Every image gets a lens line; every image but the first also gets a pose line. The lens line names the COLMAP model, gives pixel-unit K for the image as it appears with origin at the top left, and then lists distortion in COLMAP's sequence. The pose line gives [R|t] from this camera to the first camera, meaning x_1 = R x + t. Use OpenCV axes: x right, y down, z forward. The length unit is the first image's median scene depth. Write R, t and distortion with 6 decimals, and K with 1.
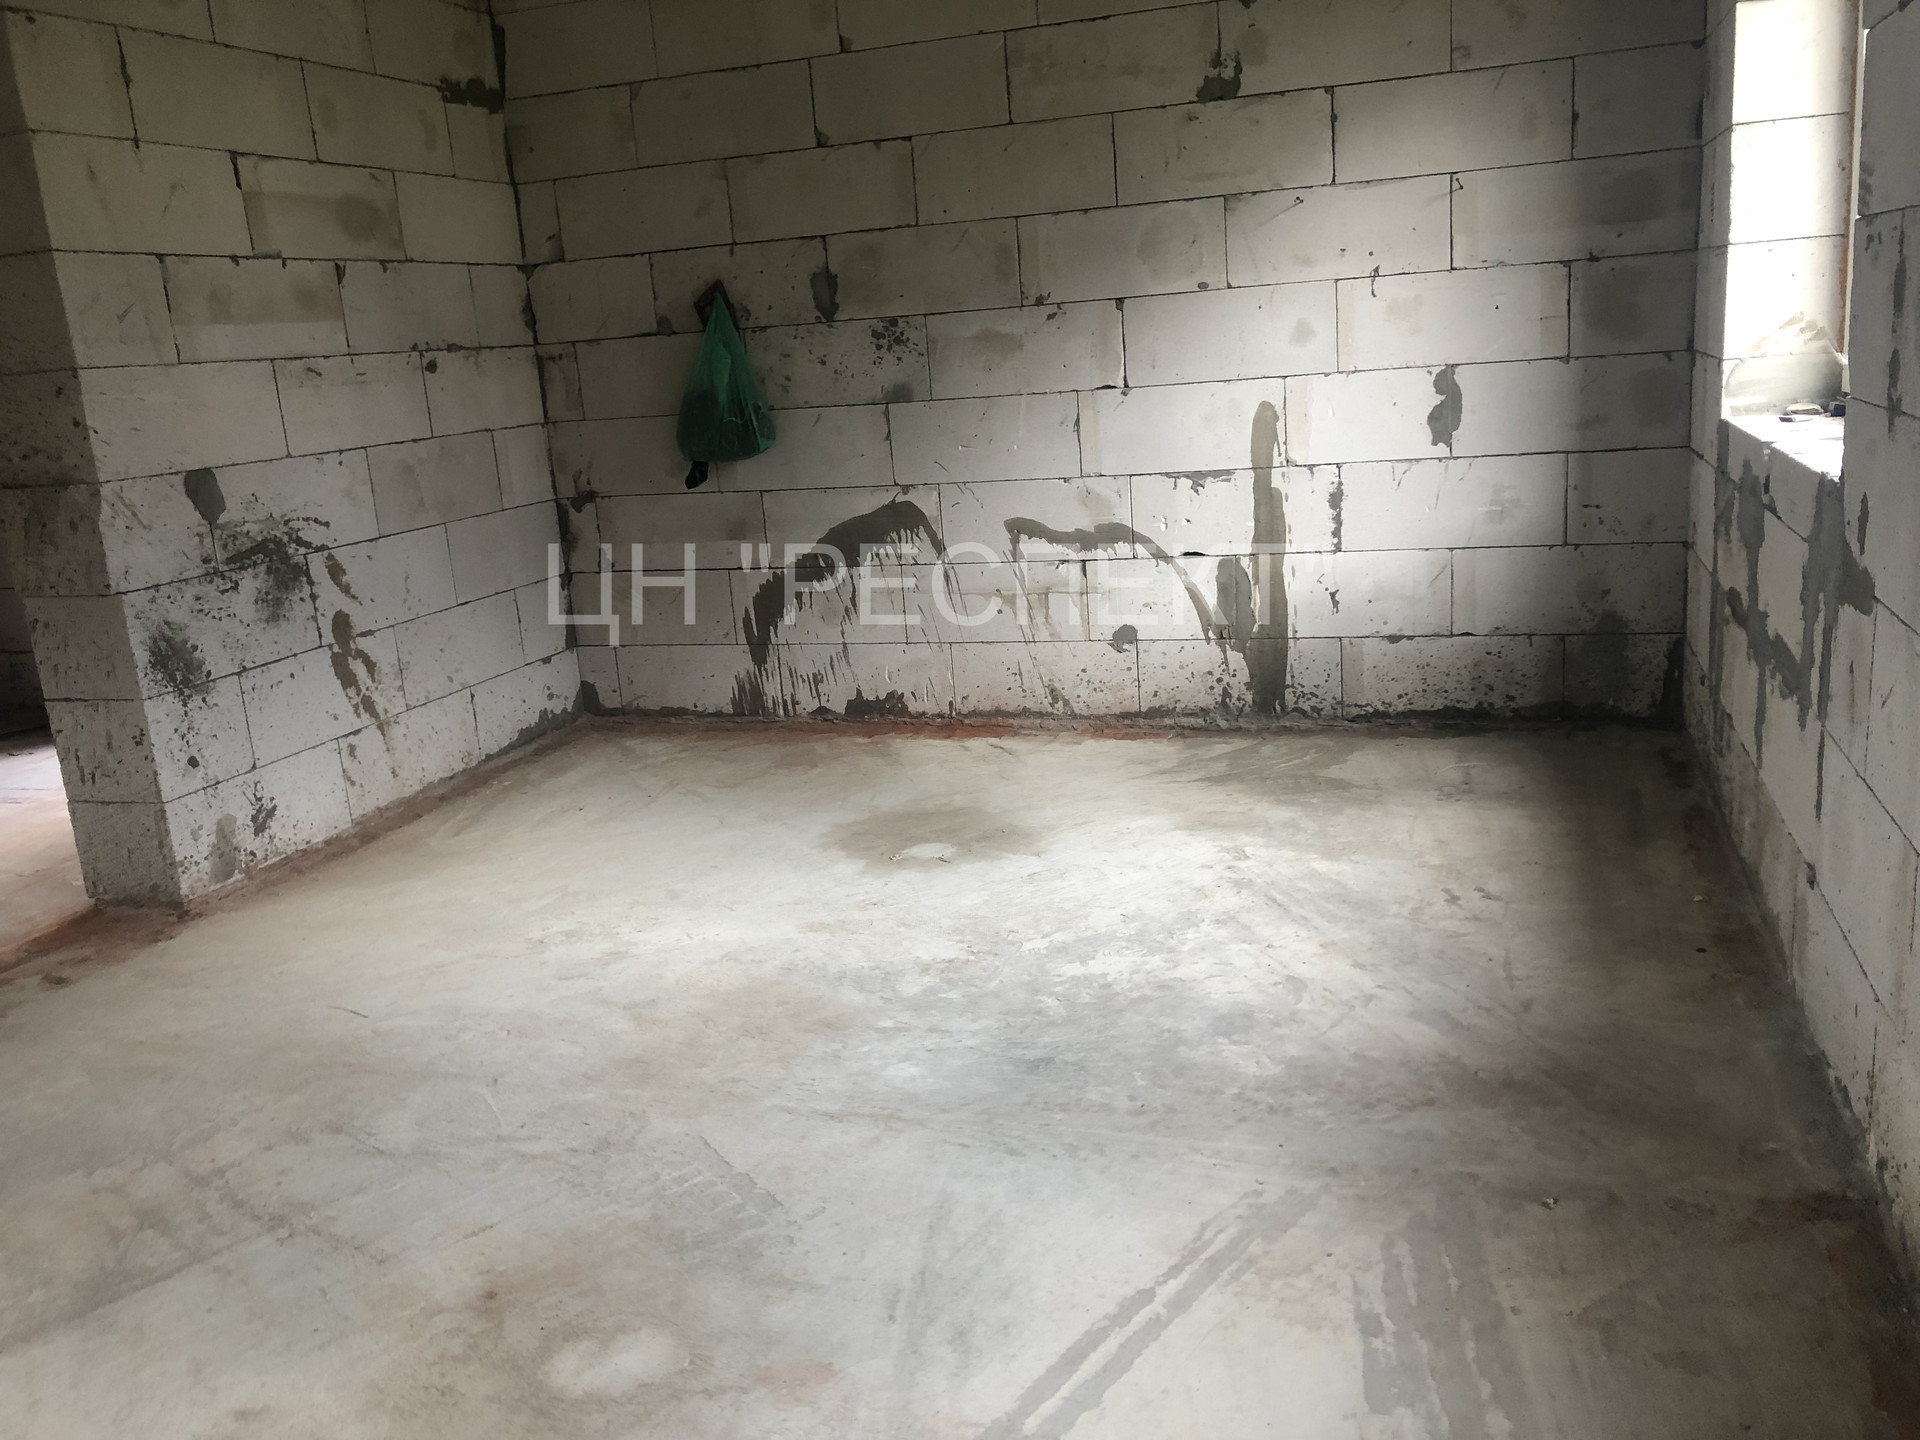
lens RADIAL K [[1572.6, 0, 961.6], [0, 1572.6, 717.8], [0, 0, 1]] dist [0.002189, -0.006016]
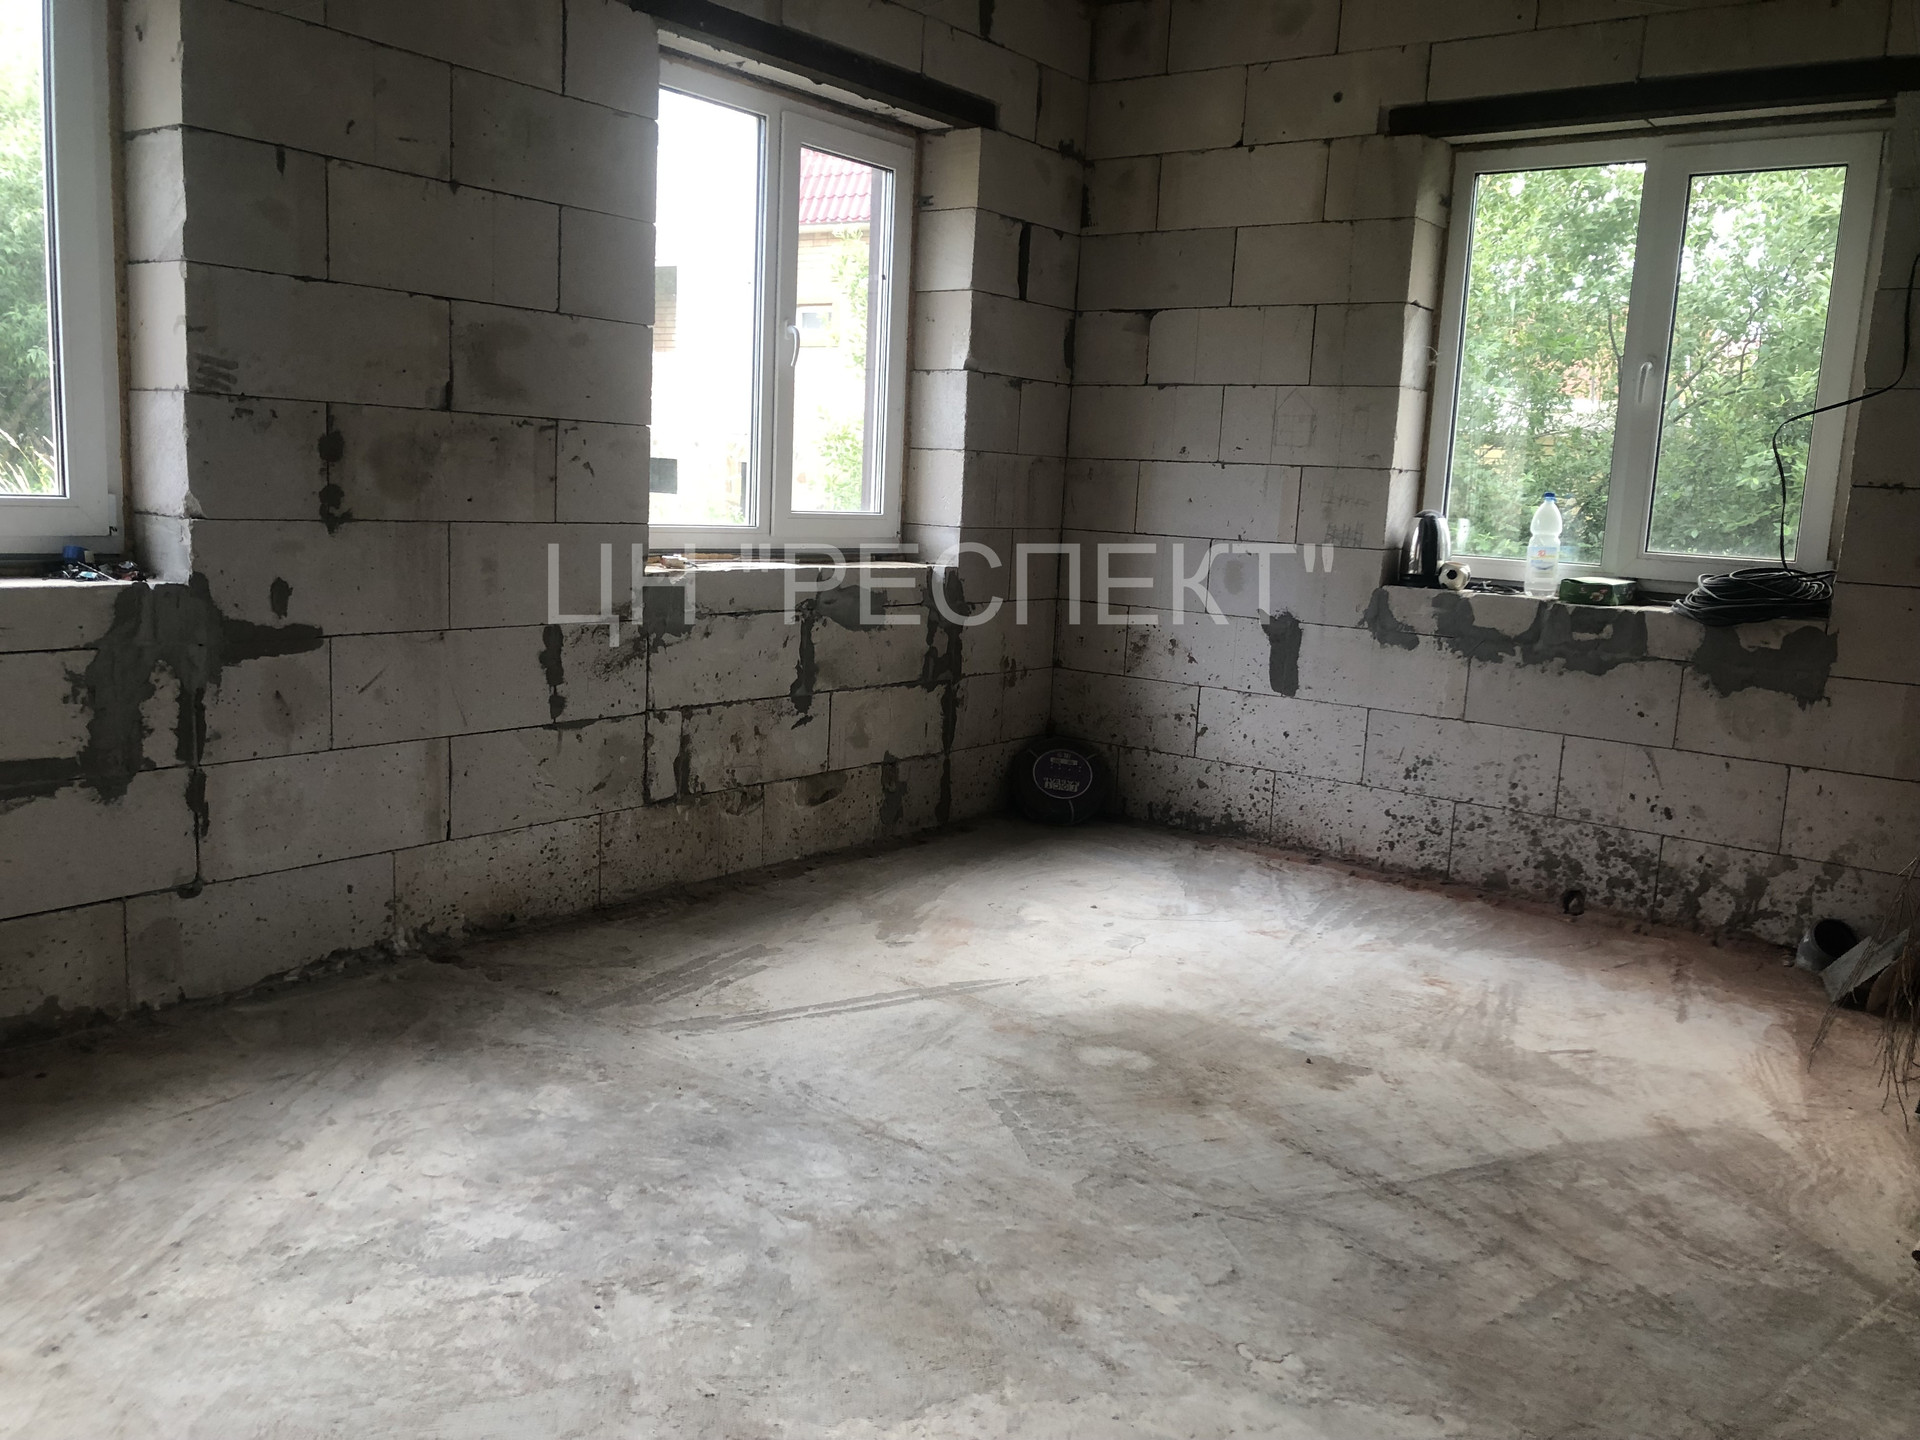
lens RADIAL K [[1572.6, 0, 960.0], [0, 1572.6, 720.8], [0, 0, 1]] dist [0.002189, -0.006016]
pose [[-0.945799, -0.027920, 0.323550, -0.439416], [0.092919, 0.931379, 0.351994, -0.393784], [-0.311175, 0.362979, -0.878303, 1.759820]]
